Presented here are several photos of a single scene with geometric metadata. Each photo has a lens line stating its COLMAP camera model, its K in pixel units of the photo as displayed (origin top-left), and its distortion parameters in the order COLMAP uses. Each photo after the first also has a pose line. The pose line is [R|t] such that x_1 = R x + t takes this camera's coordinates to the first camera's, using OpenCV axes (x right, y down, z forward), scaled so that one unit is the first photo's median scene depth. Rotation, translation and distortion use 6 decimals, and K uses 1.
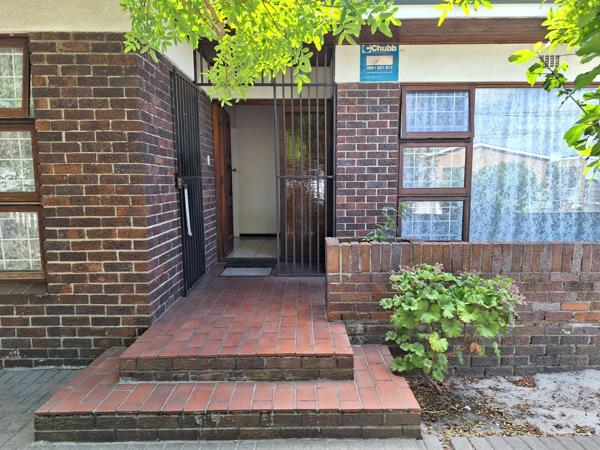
lens RADIAL K [[414.6, 0, 302.9], [0, 414.6, 230.9], [0, 0, 1]] dist [0.052682, -0.059951]
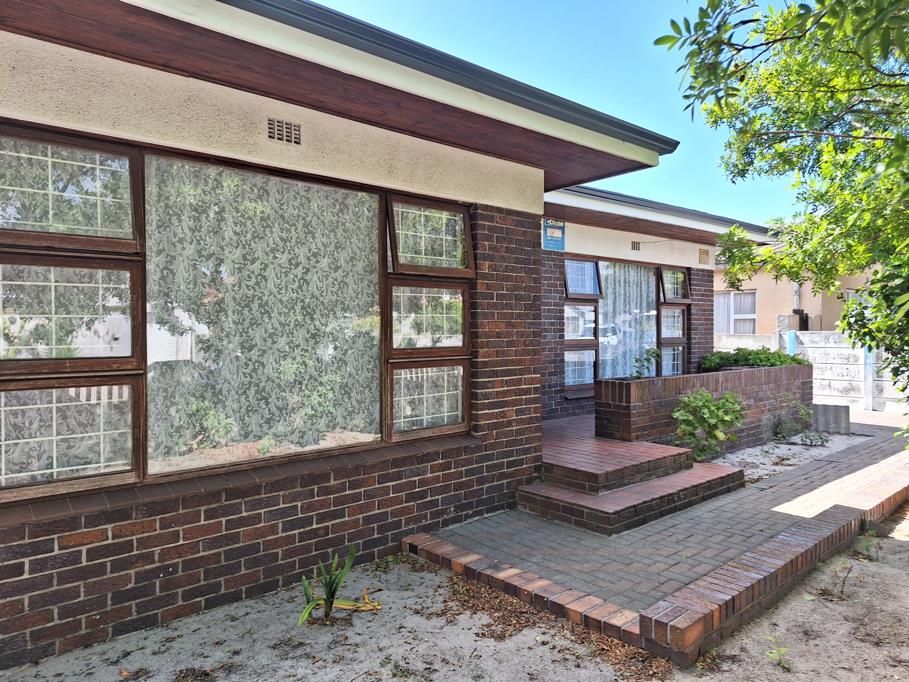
lens RADIAL K [[628.2, 0, 449.7], [0, 628.2, 336.6], [0, 0, 1]] dist [0.052682, -0.059951]
pose [[0.760485, -0.006536, 0.649322, -1.651625], [0.079055, 0.993443, -0.082589, 0.009652], [-0.644525, 0.114140, 0.756016, -0.163898]]
